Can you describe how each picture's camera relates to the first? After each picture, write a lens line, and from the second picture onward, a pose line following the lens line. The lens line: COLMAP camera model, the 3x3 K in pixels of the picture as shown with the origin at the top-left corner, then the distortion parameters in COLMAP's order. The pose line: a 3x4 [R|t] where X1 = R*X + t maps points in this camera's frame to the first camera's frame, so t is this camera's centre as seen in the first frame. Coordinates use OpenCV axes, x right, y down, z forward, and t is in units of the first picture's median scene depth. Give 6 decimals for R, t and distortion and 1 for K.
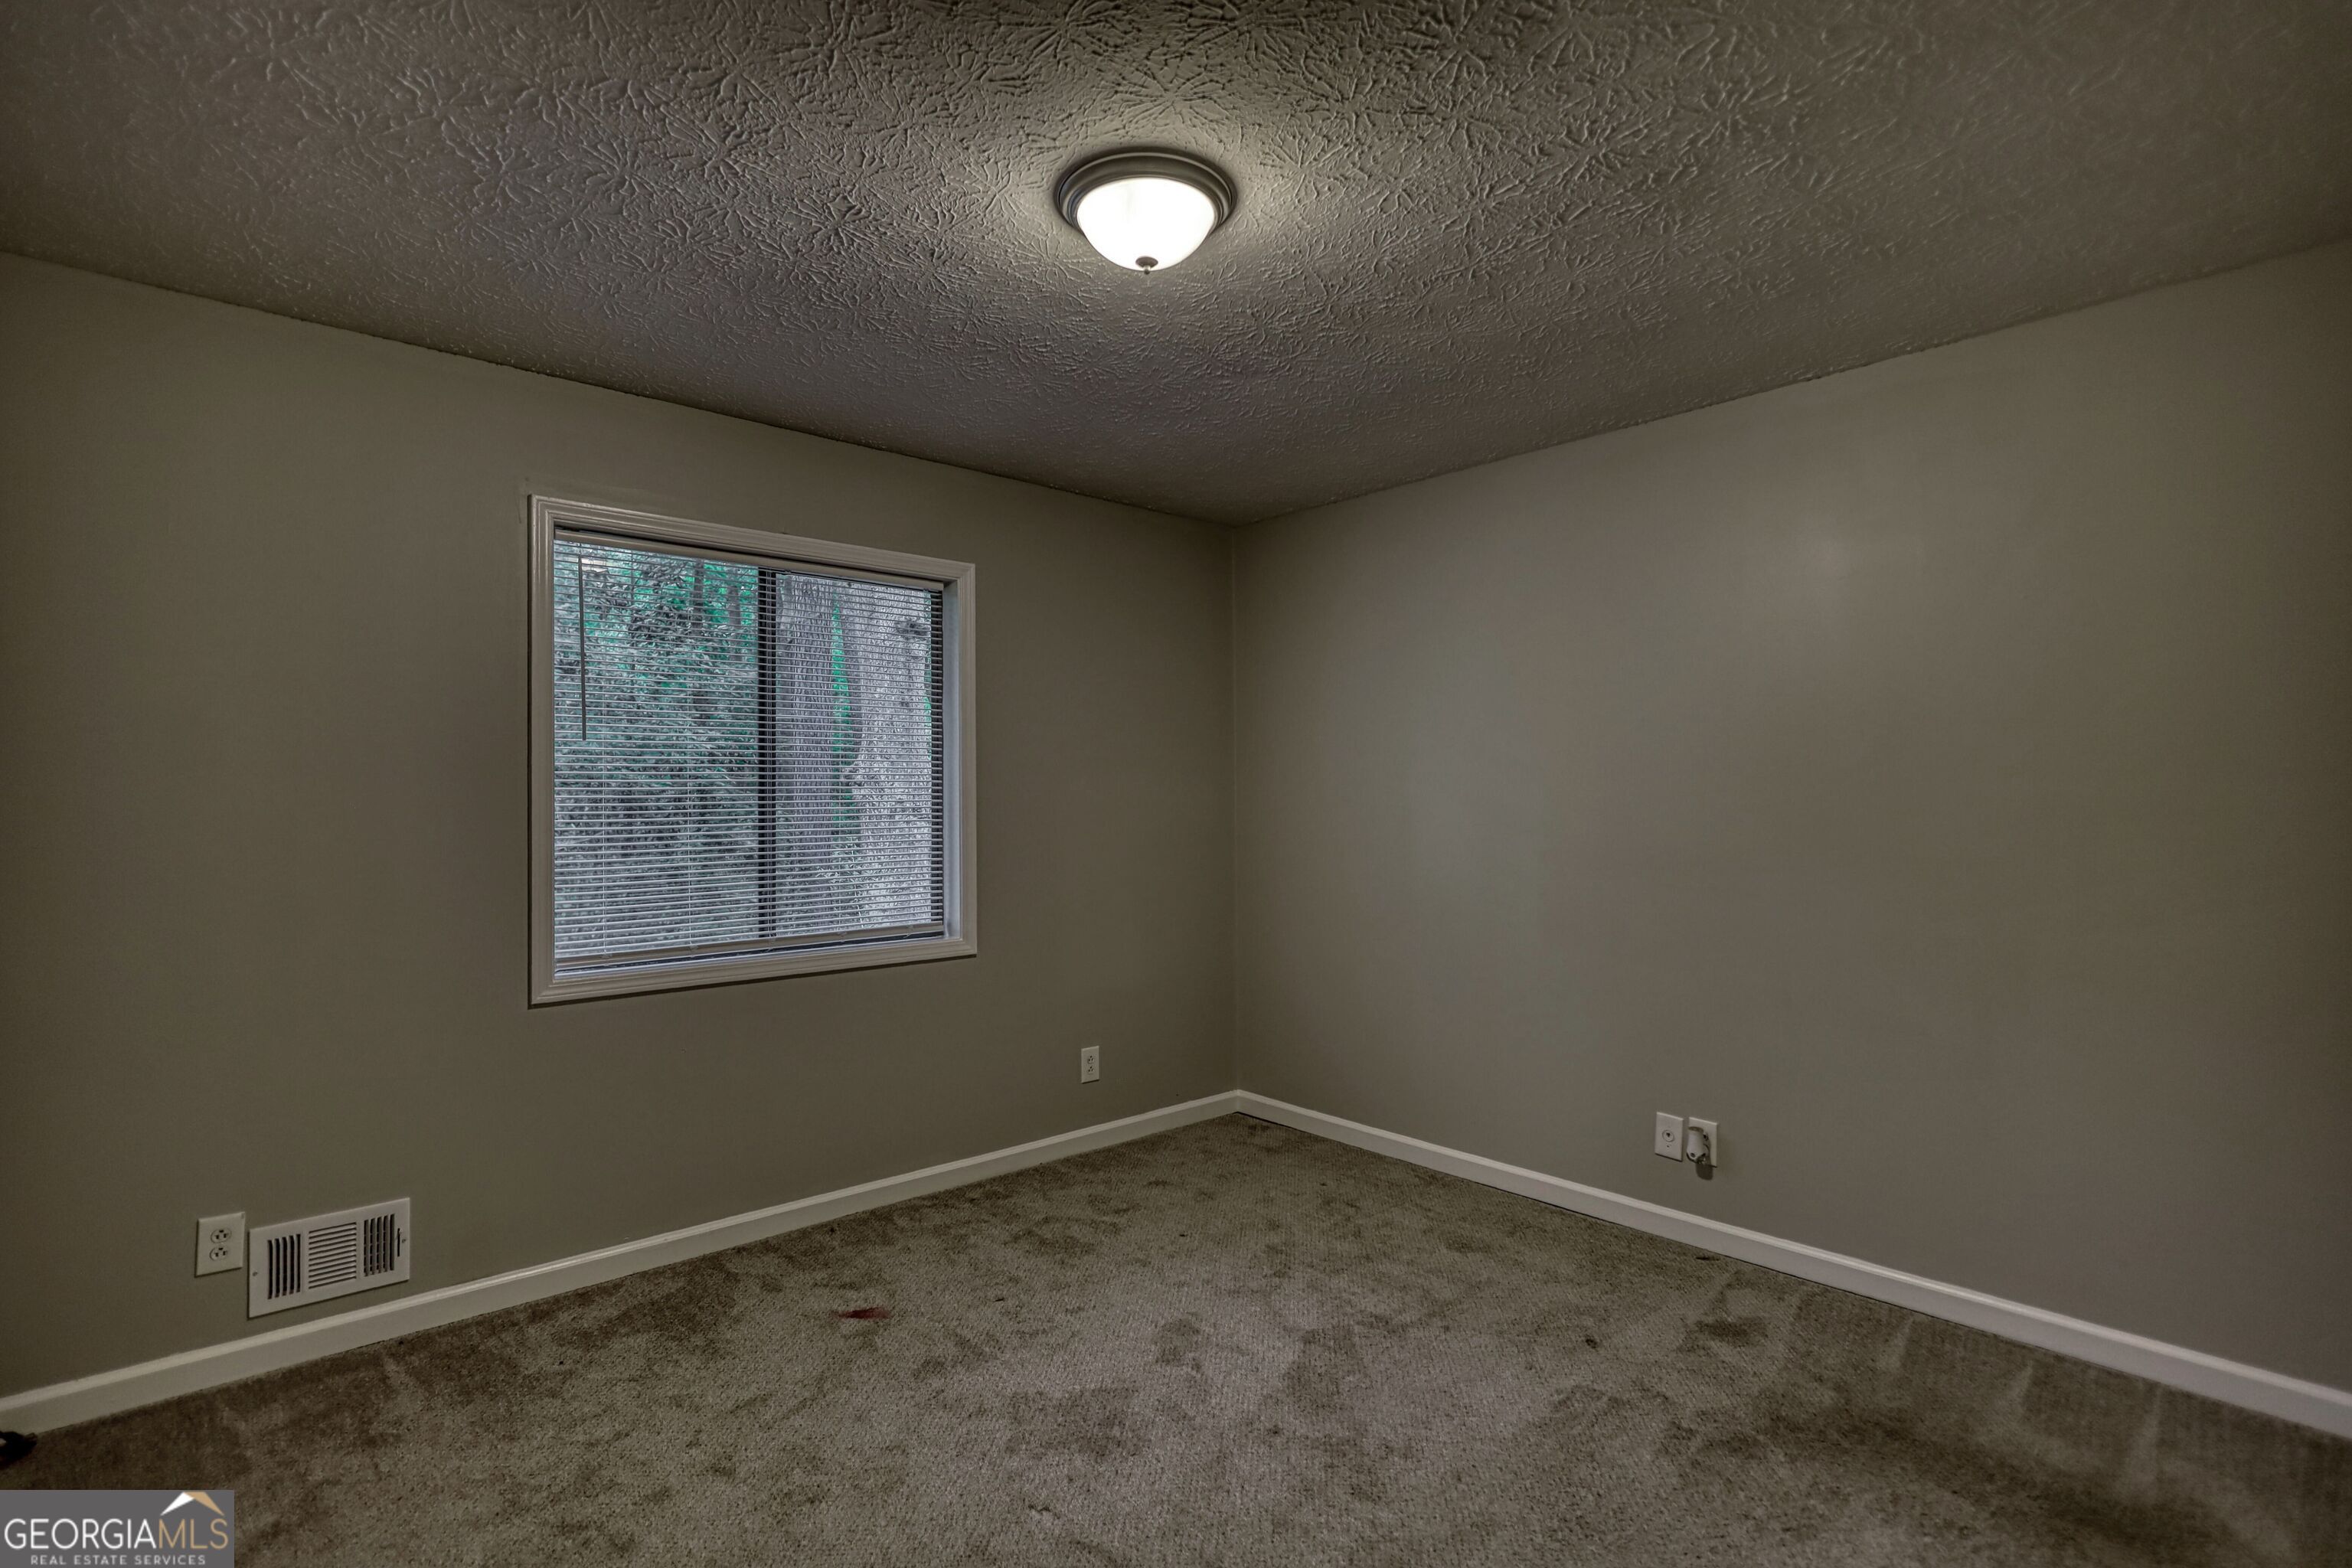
lens RADIAL K [[1103.5, 0, 1168.5], [0, 1103.5, 789.3], [0, 0, 1]] dist [0.002442, 0.000510]
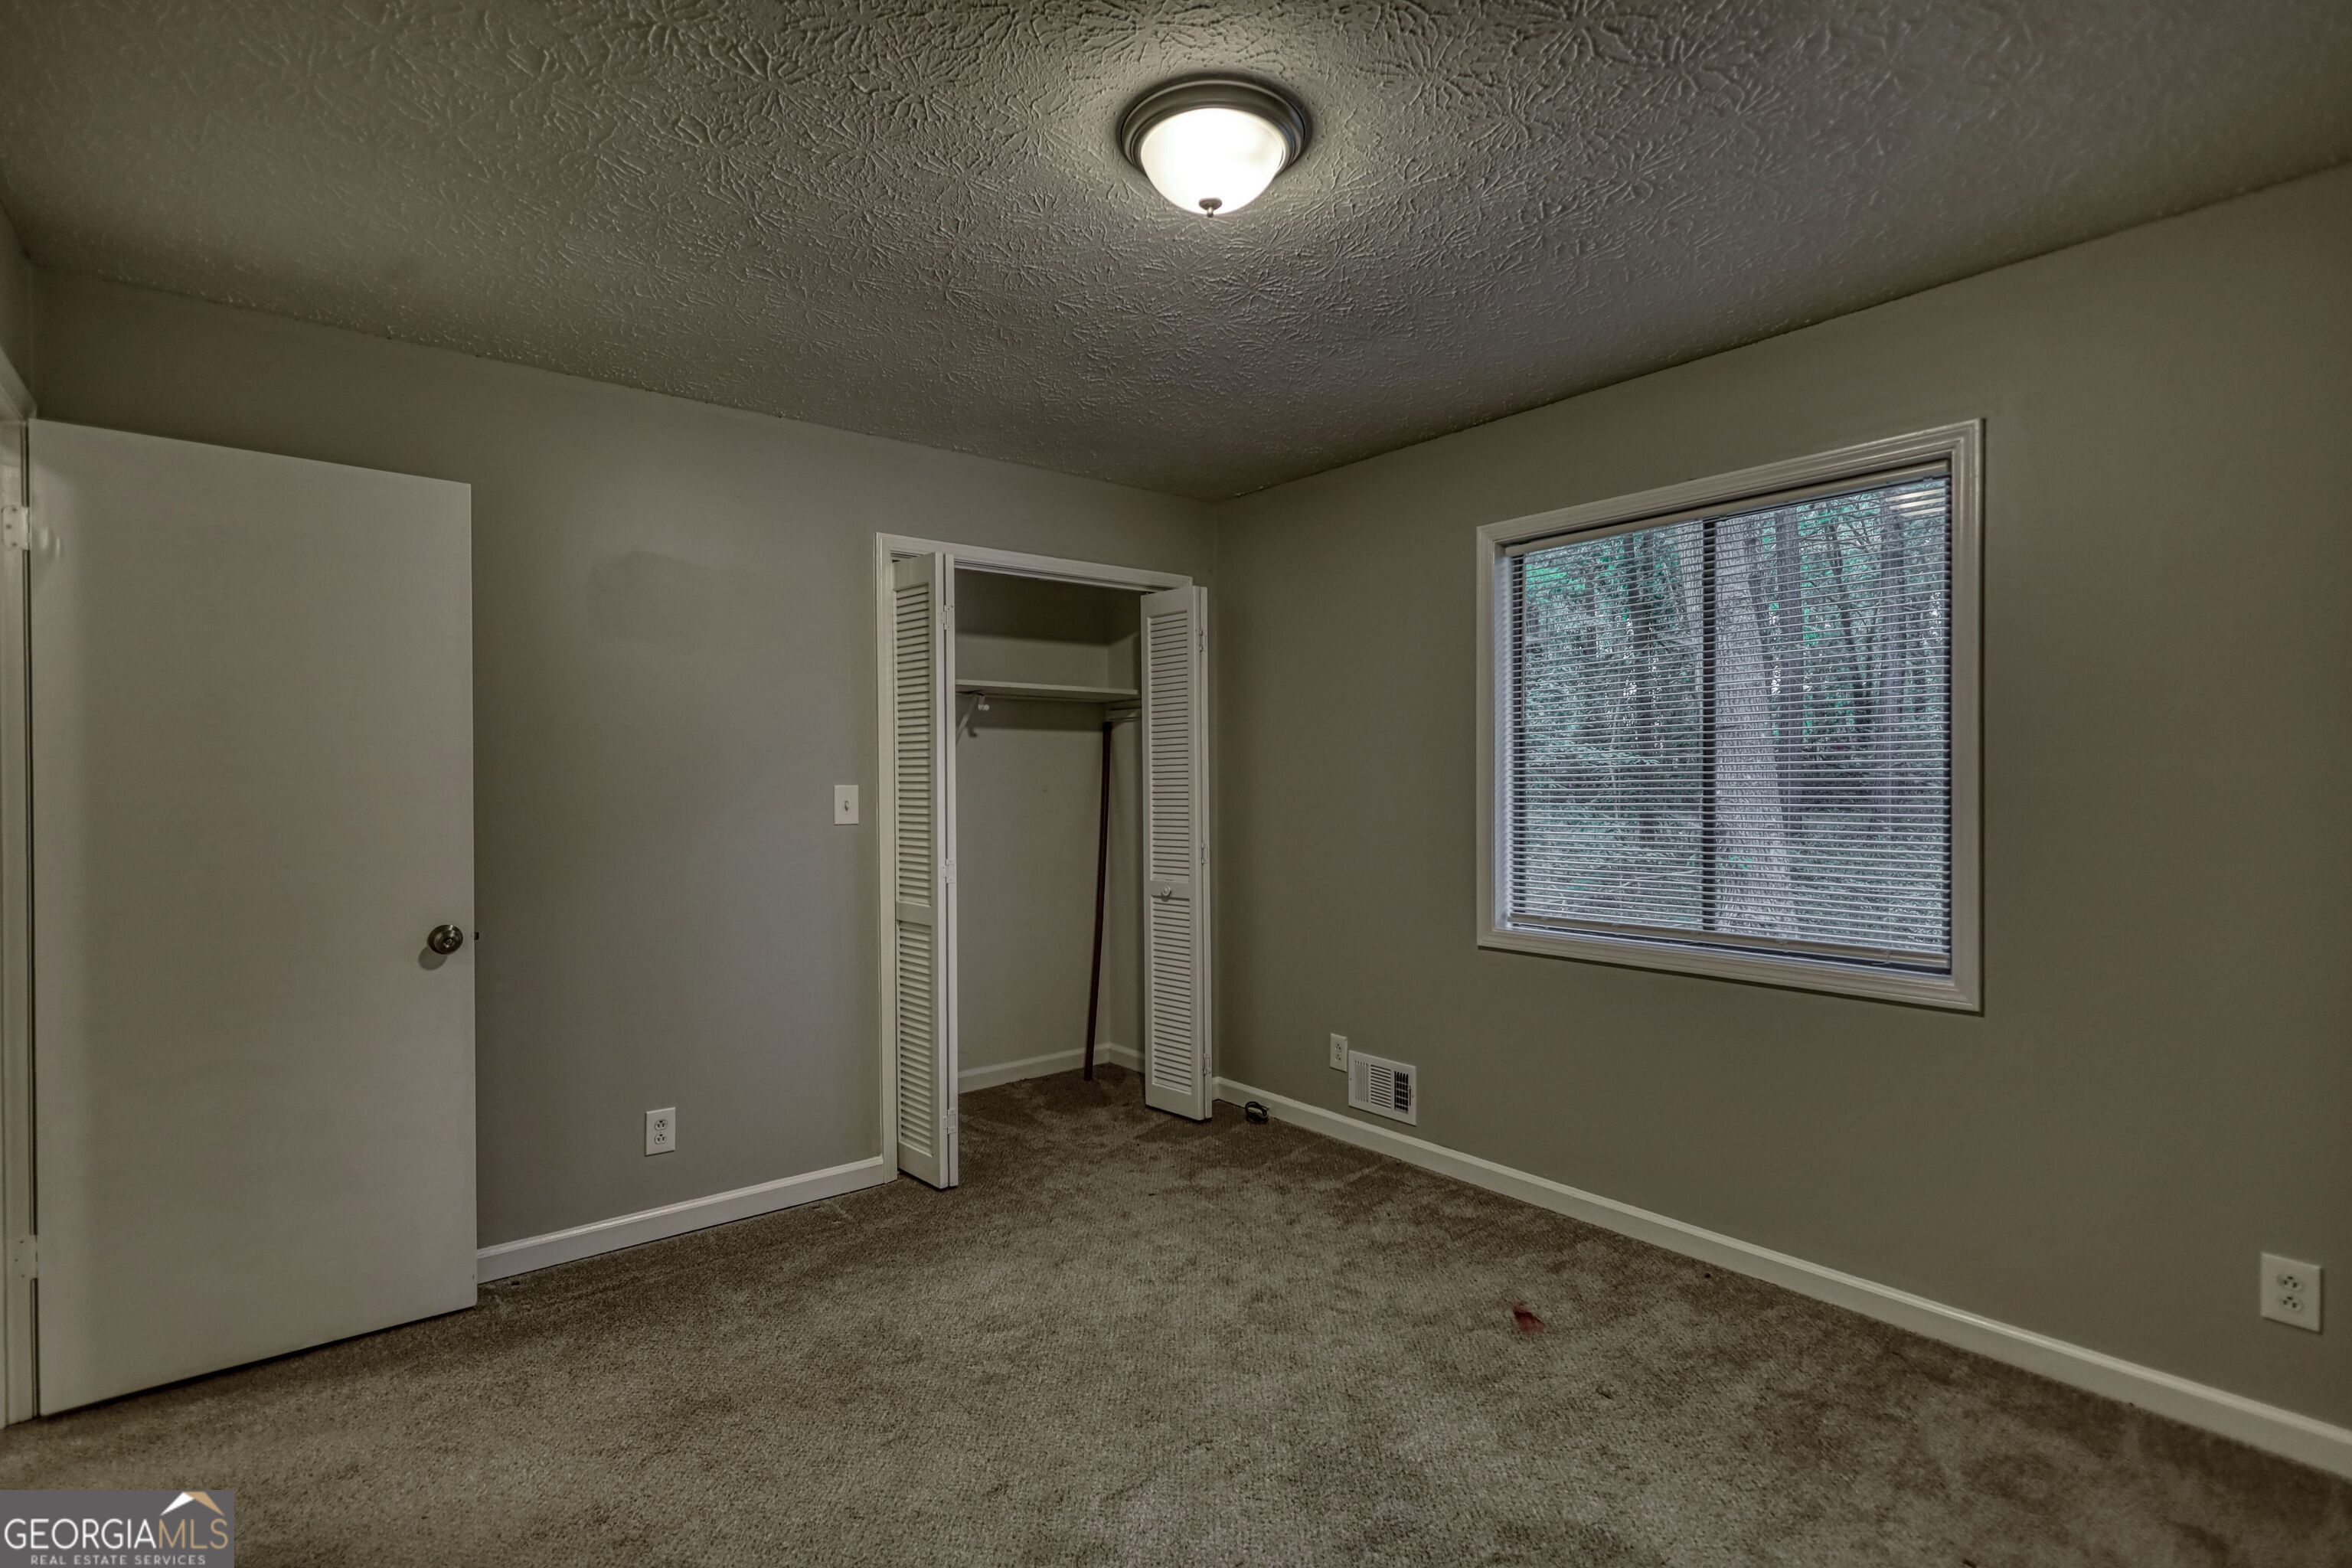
lens RADIAL K [[1103.5, 0, 1168.5], [0, 1103.5, 789.3], [0, 0, 1]] dist [0.002442, 0.000510]
pose [[-0.042915, 0.010071, -0.999028, 0.651734], [0.010177, 0.999902, 0.009643, 0.007054], [0.999027, -0.009753, -0.043013, 0.705335]]
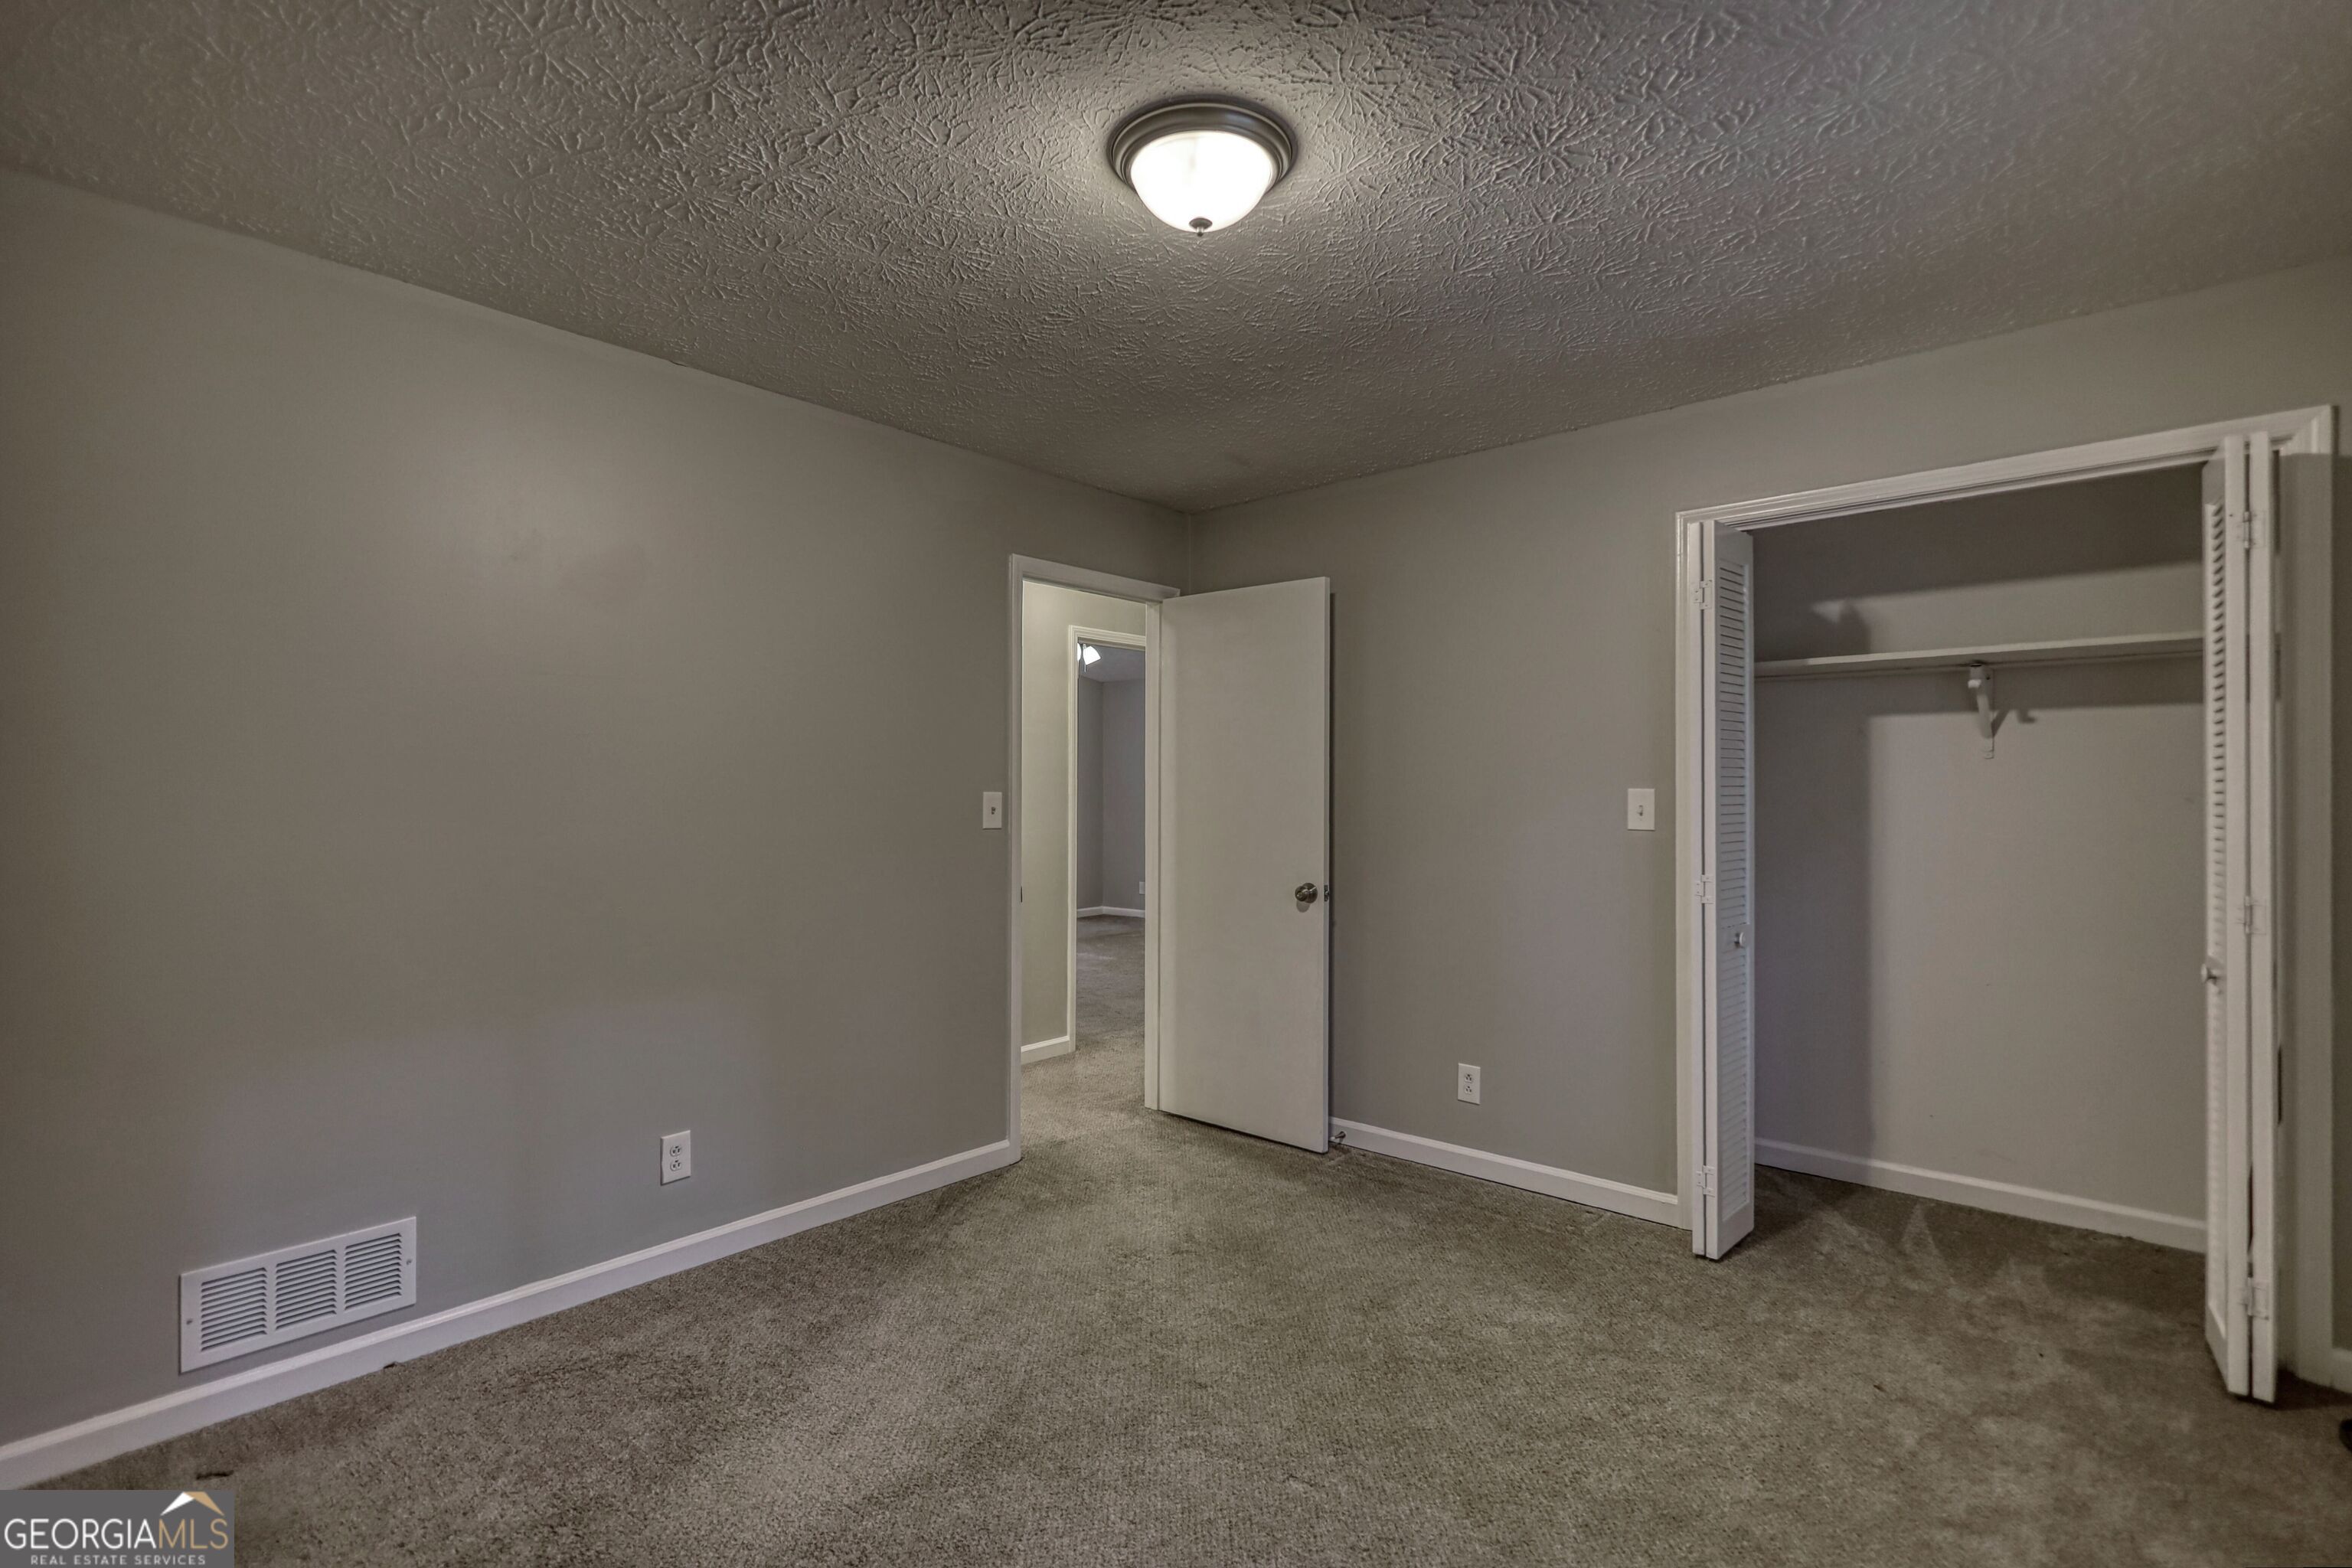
lens RADIAL K [[1103.5, 0, 1168.5], [0, 1103.5, 789.3], [0, 0, 1]] dist [0.002442, 0.000510]
pose [[-0.992632, 0.003264, -0.121124, 0.089155], [0.004102, 0.999969, -0.006665, 0.016708], [0.121099, -0.007112, -0.992615, 1.377311]]
